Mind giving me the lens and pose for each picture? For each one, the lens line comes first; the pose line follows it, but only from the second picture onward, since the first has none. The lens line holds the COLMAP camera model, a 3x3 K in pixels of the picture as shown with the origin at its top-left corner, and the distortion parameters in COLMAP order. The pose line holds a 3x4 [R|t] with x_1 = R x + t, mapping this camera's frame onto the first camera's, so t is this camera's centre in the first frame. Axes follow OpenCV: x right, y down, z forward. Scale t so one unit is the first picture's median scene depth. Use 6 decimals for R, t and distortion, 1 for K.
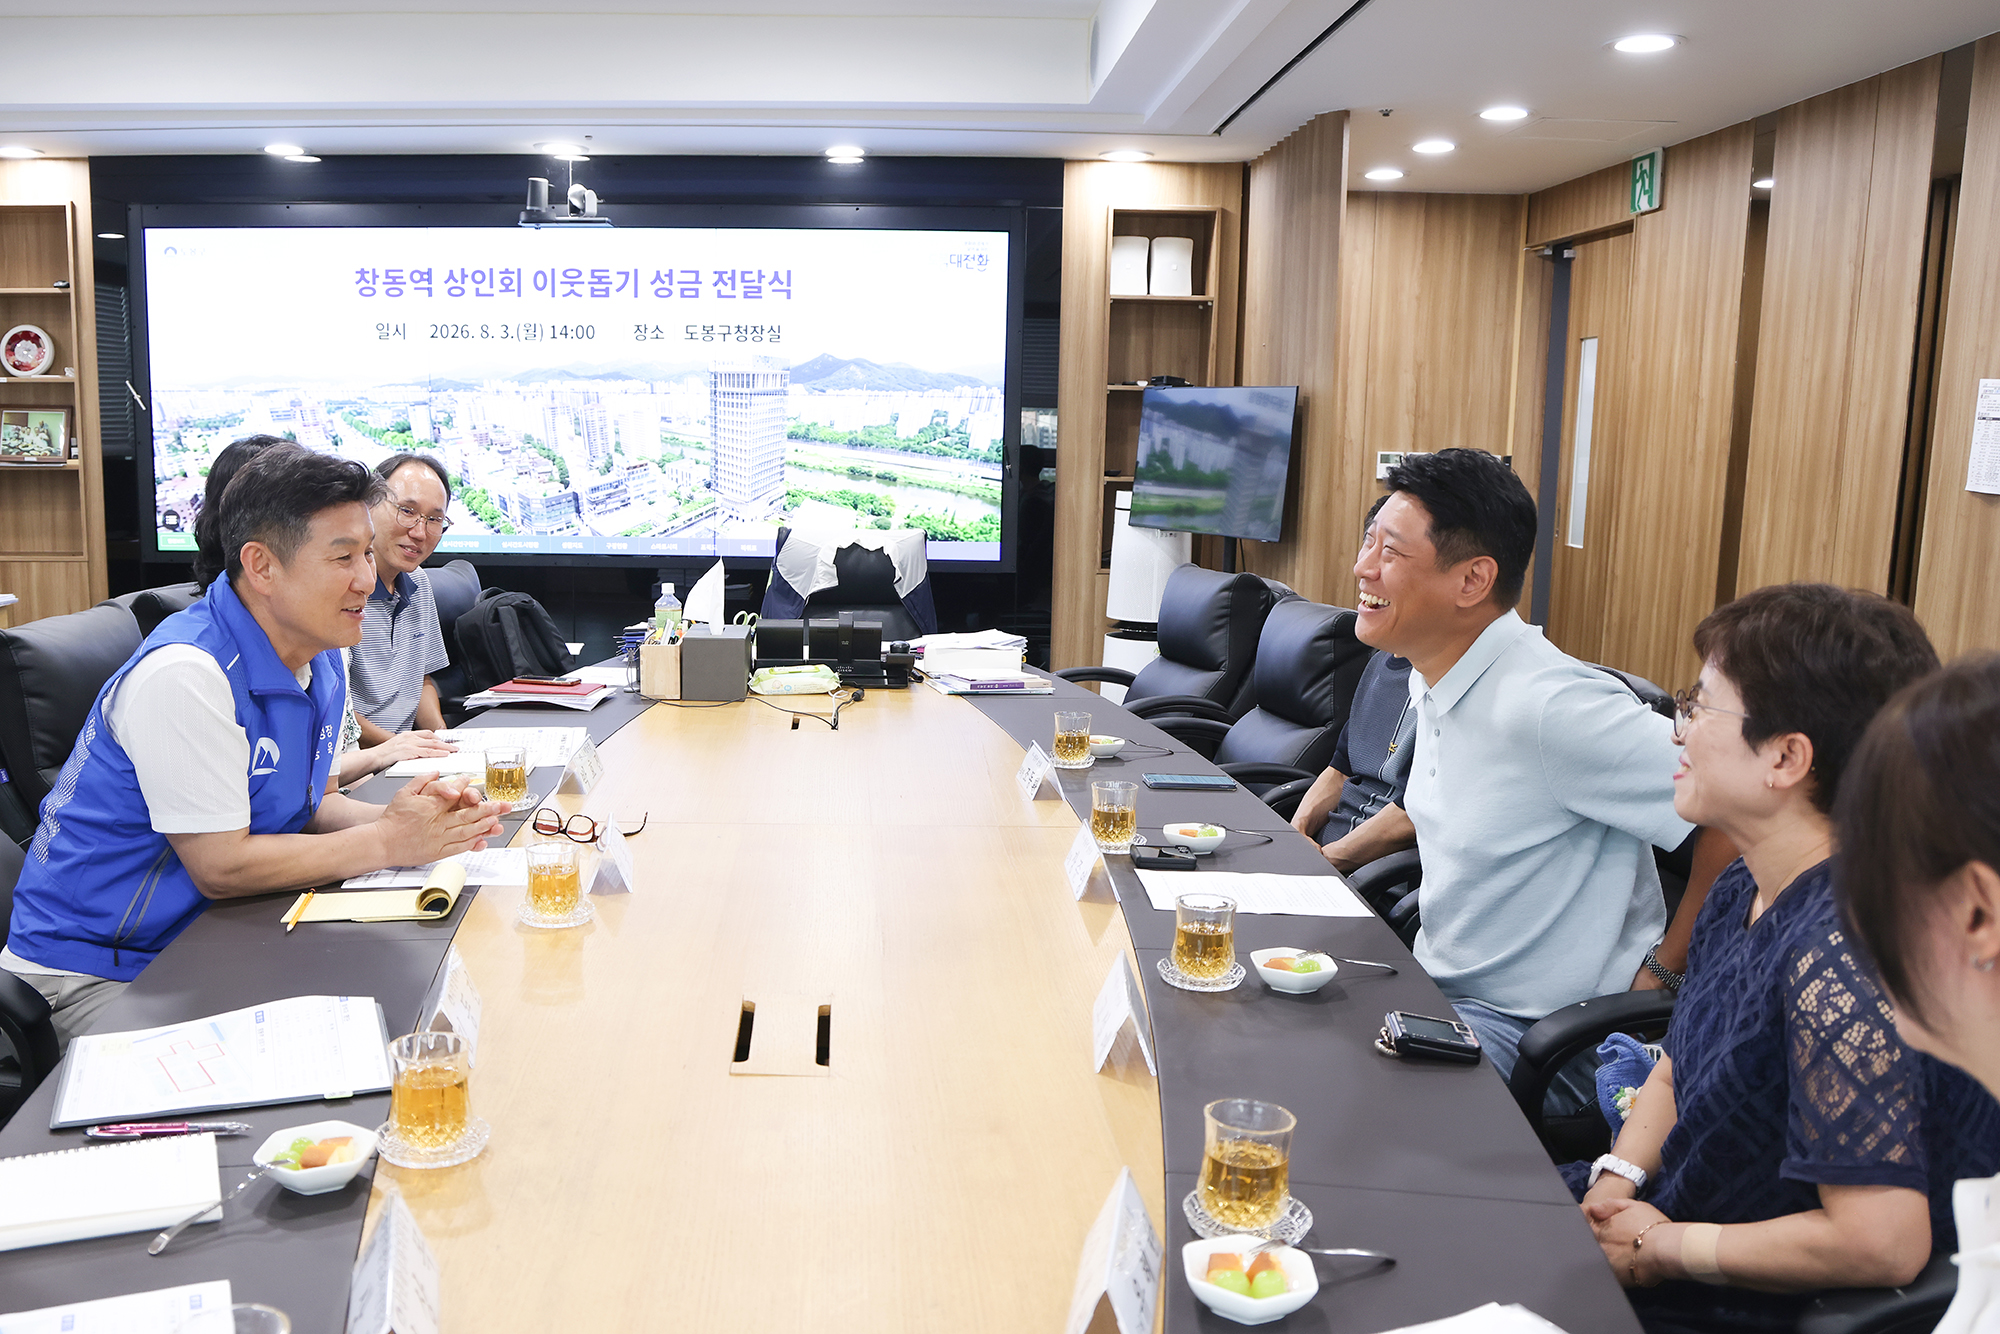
lens RADIAL K [[1814.3, 0, 816.9], [0, 1814.3, 707.8], [0, 0, 1]] dist [-0.050702, 0.000000]
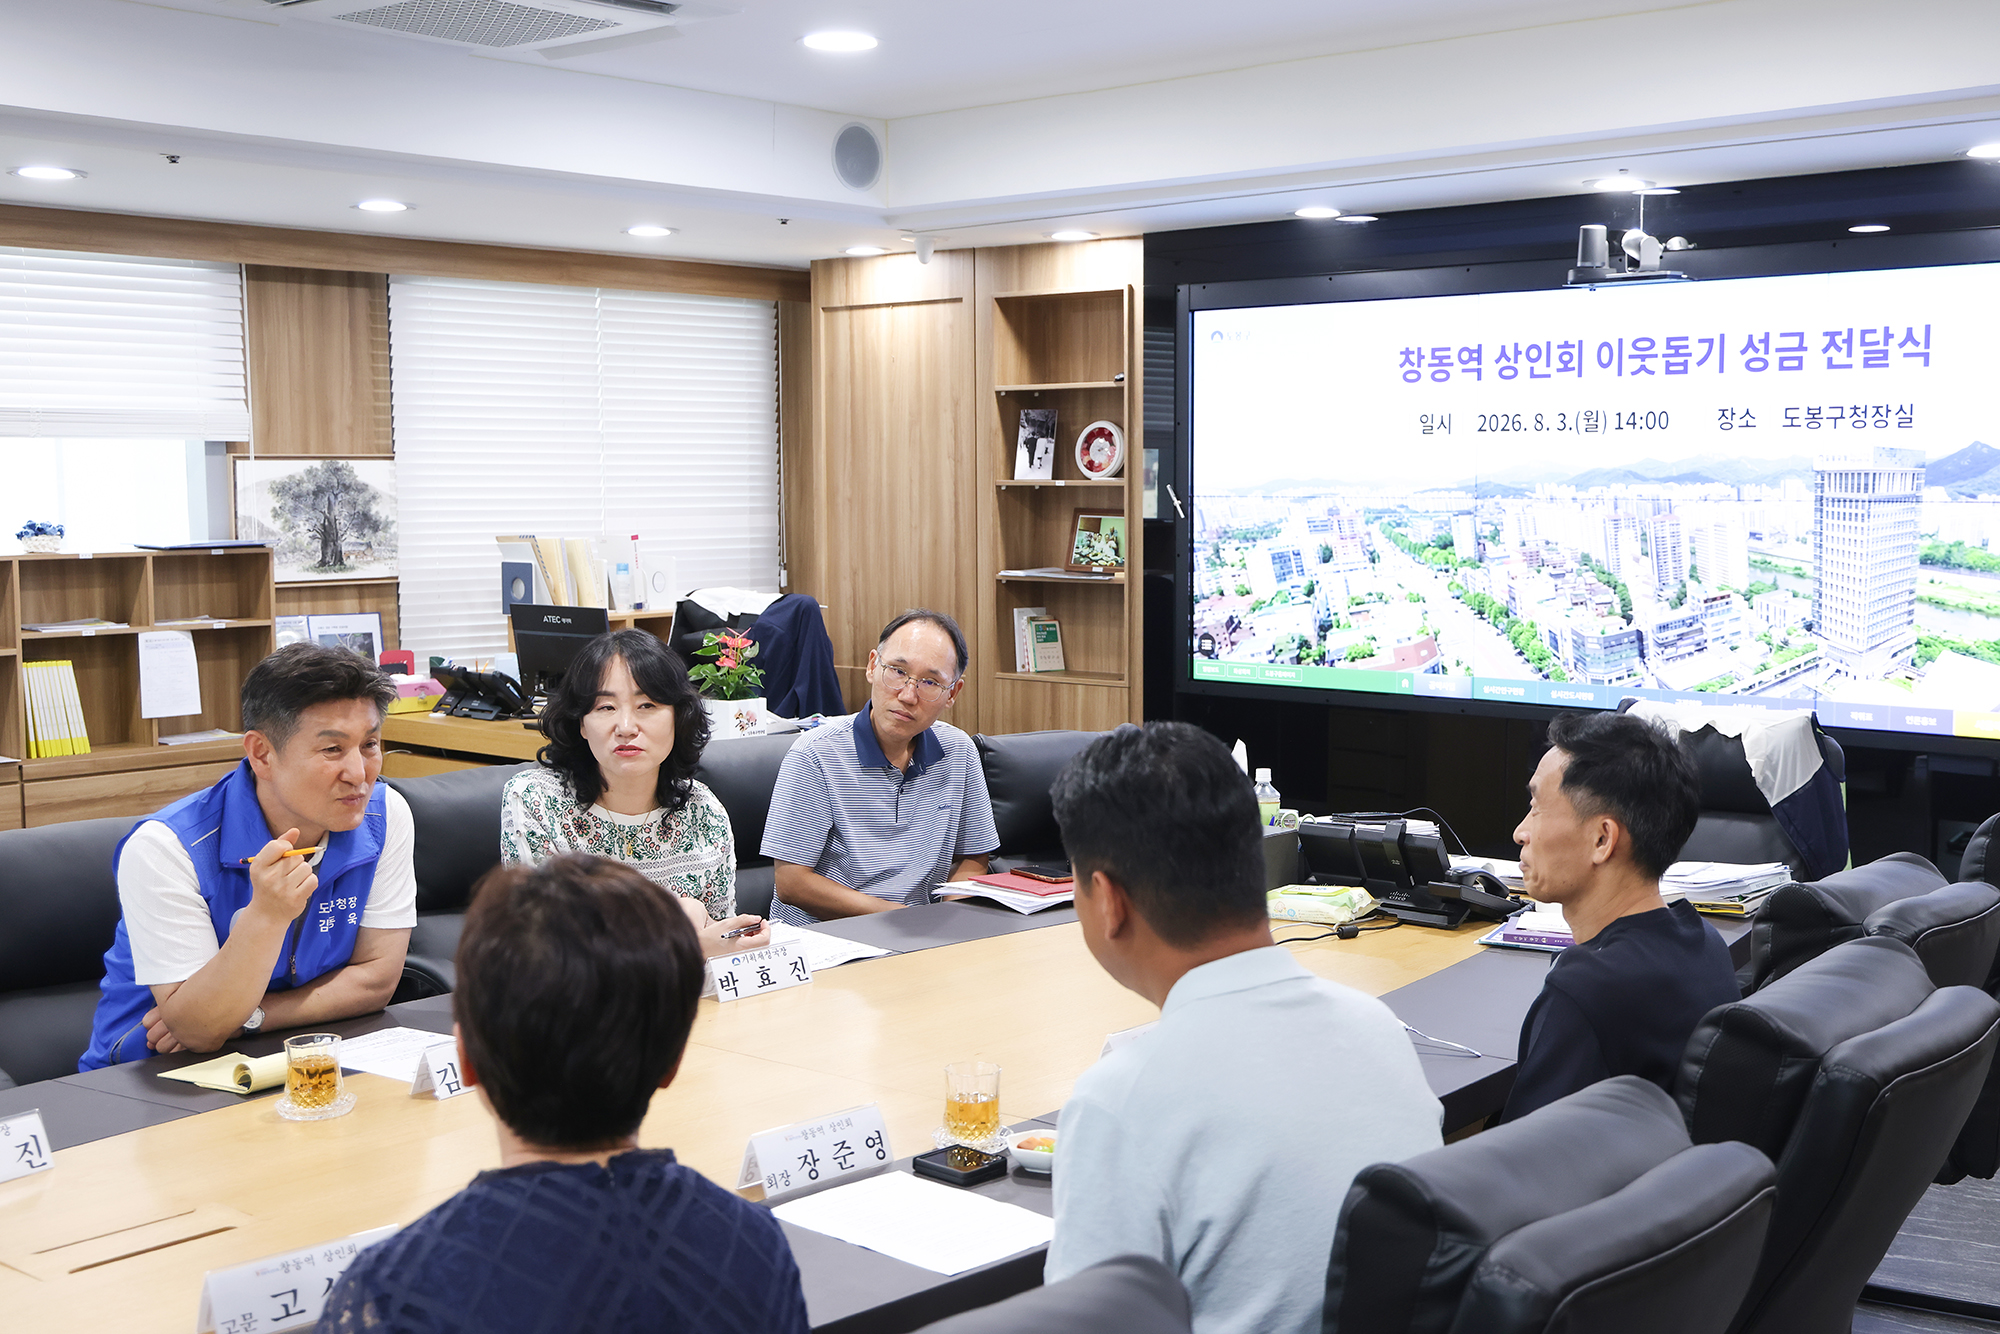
lens RADIAL K [[2439.2, 0, 1020.4], [0, 2439.2, 707.3], [0, 0, 1]] dist [0.039074, 0.000000]
pose [[0.750857, 0.054740, -0.658193, 0.351497], [-0.096141, 0.995004, -0.026924, -0.034980], [0.653430, 0.083495, 0.752368, 0.065954]]
